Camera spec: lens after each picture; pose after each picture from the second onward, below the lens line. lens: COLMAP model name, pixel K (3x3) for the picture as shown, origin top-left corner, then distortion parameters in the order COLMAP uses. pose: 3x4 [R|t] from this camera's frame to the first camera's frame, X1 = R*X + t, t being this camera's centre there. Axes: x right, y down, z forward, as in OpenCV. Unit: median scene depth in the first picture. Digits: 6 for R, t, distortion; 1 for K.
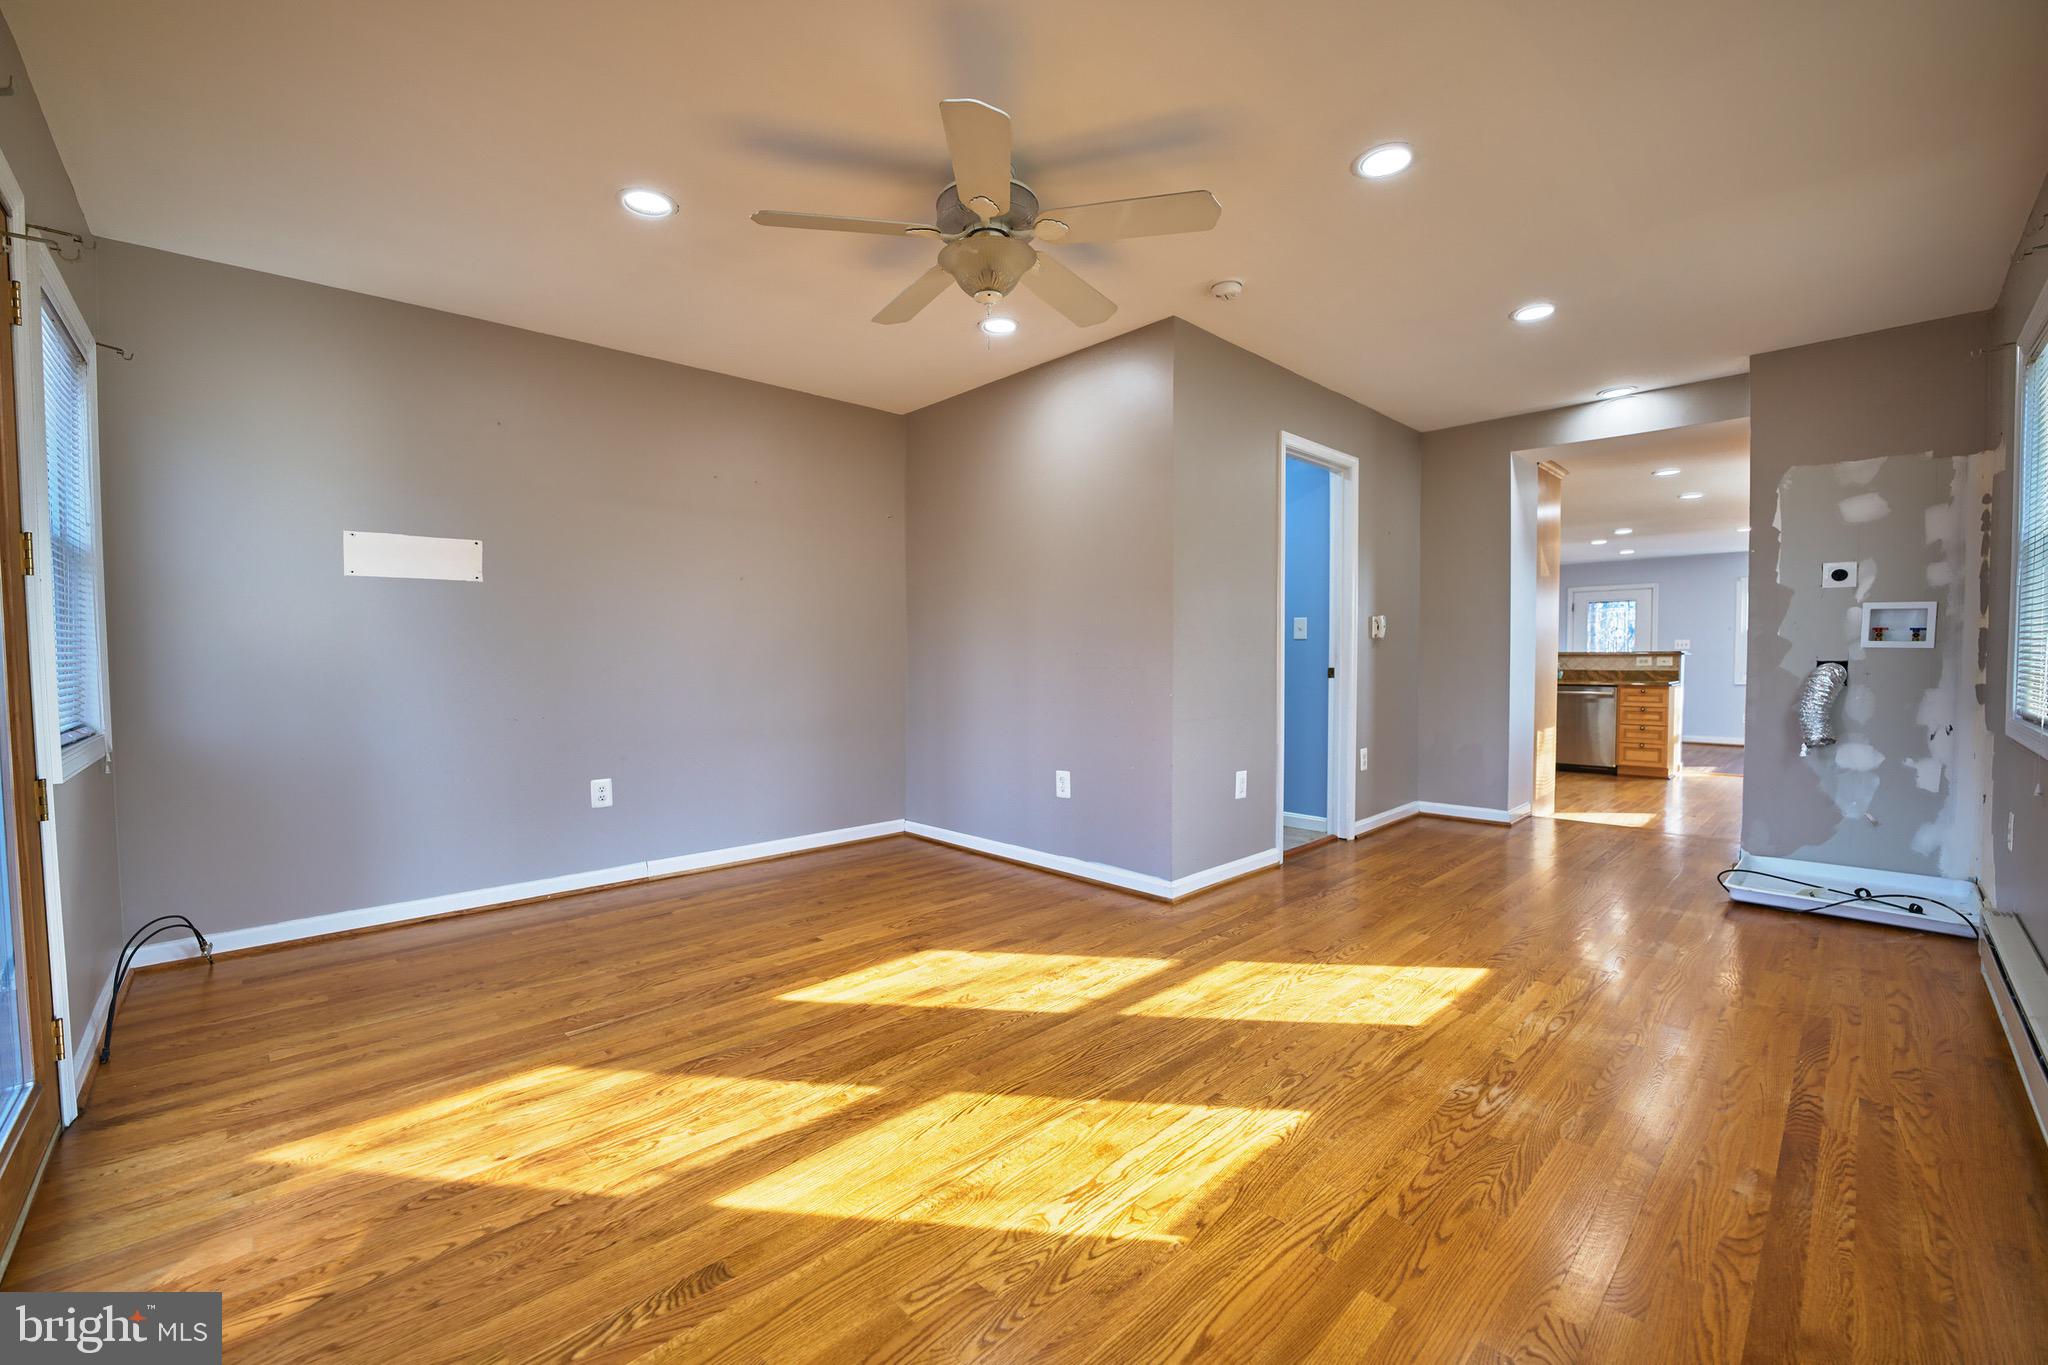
lens RADIAL K [[828.8, 0, 1018.5], [0, 828.8, 693.4], [0, 0, 1]] dist [-0.024557, 0.000152]
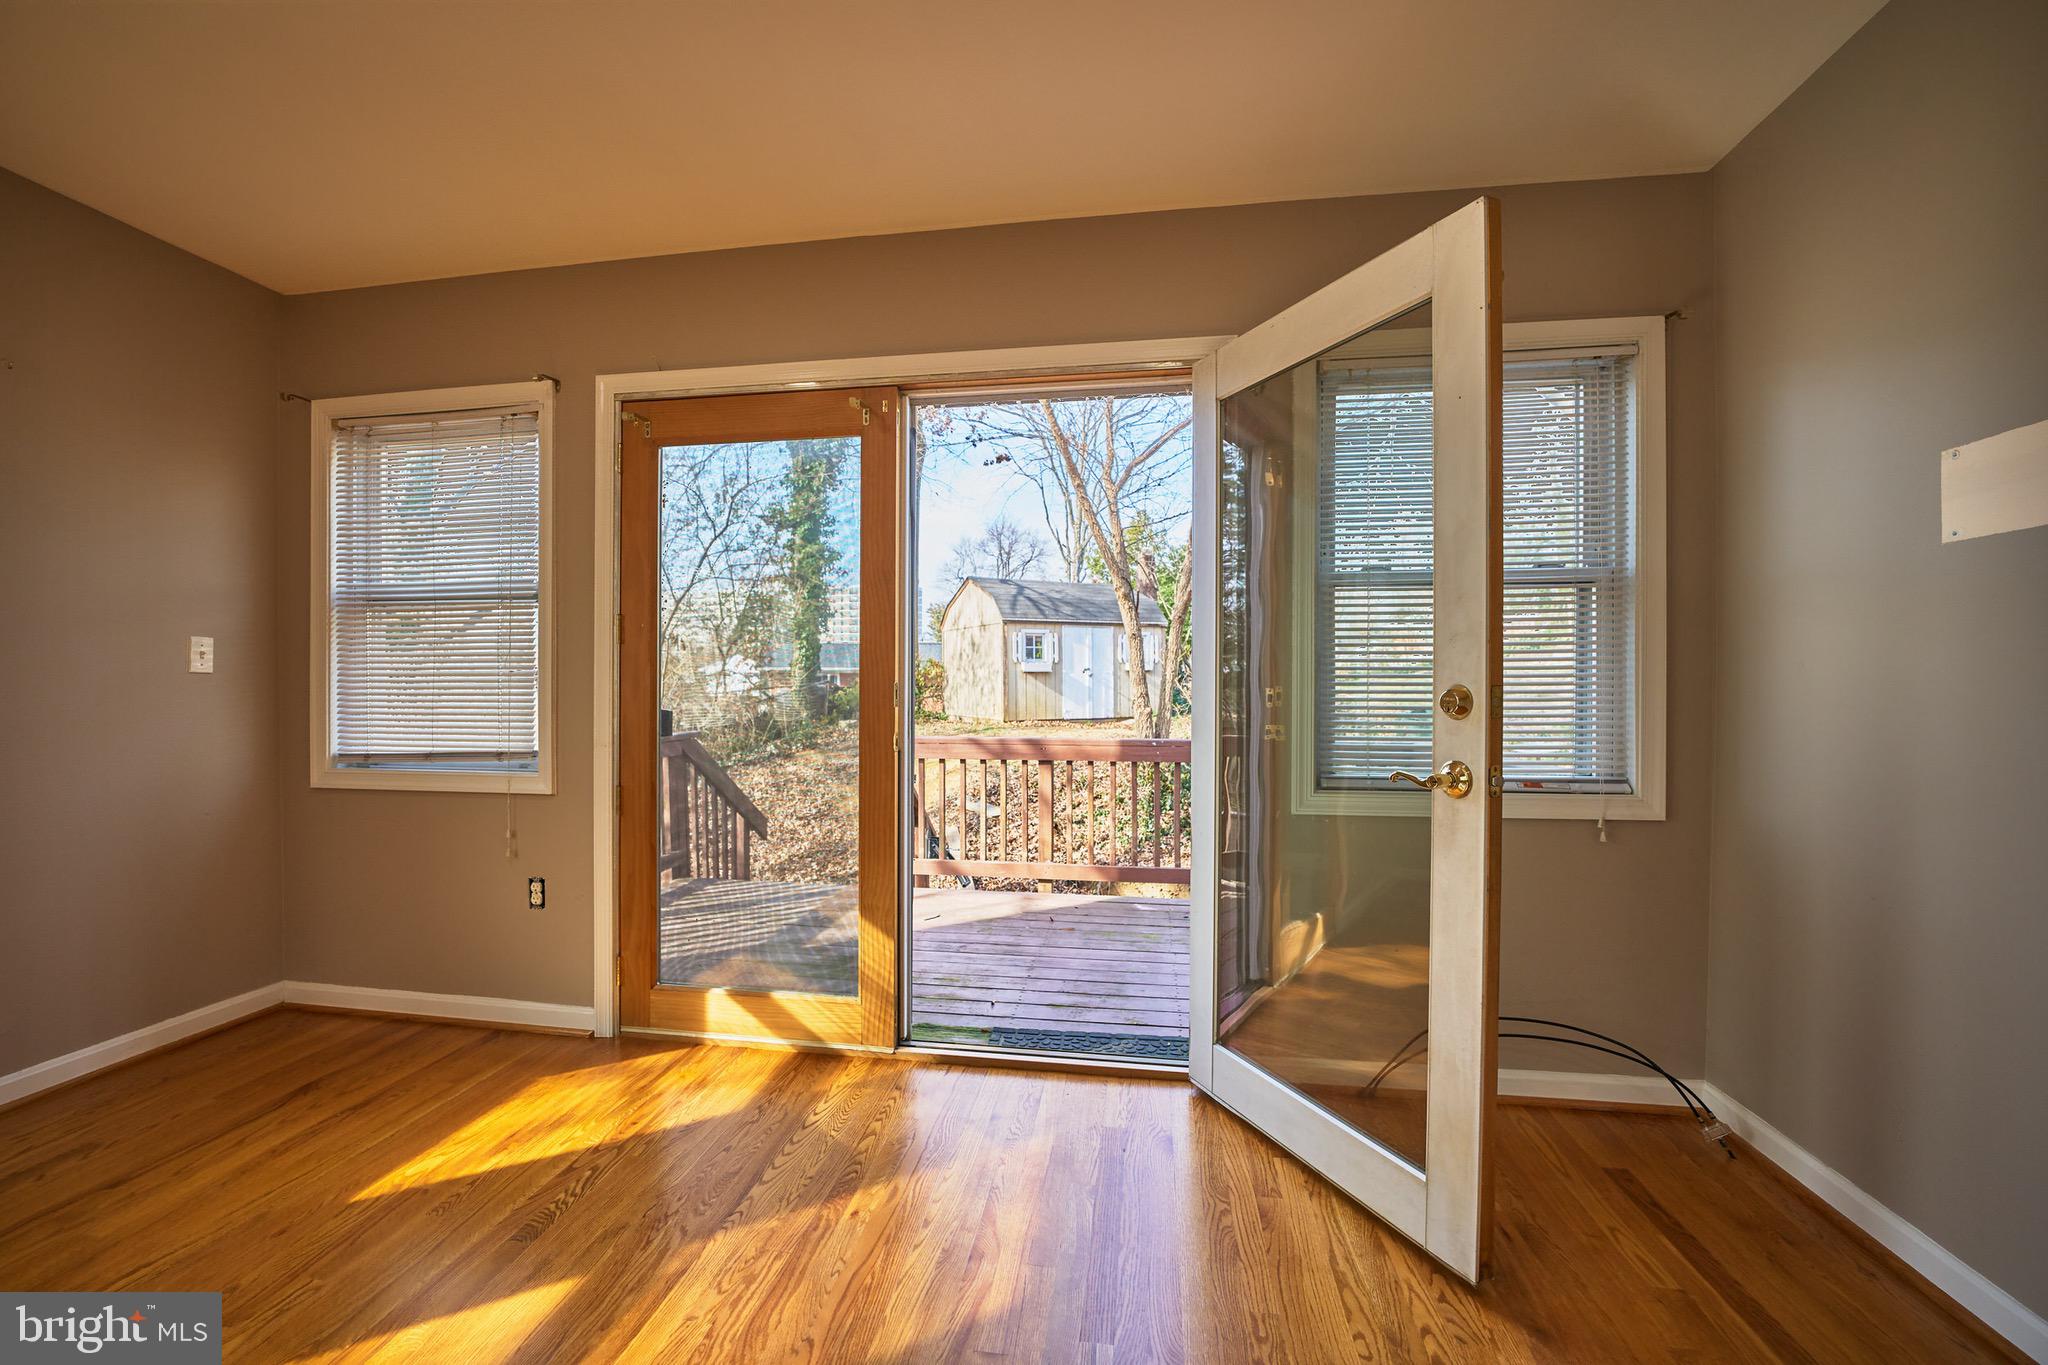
lens RADIAL K [[828.8, 0, 1018.5], [0, 828.8, 693.4], [0, 0, 1]] dist [-0.024557, 0.000152]
pose [[-0.789568, 0.003061, -0.613655, -0.154323], [-0.028282, 0.998743, 0.041372, -0.090775], [0.613011, 0.050021, -0.788490, 1.588214]]
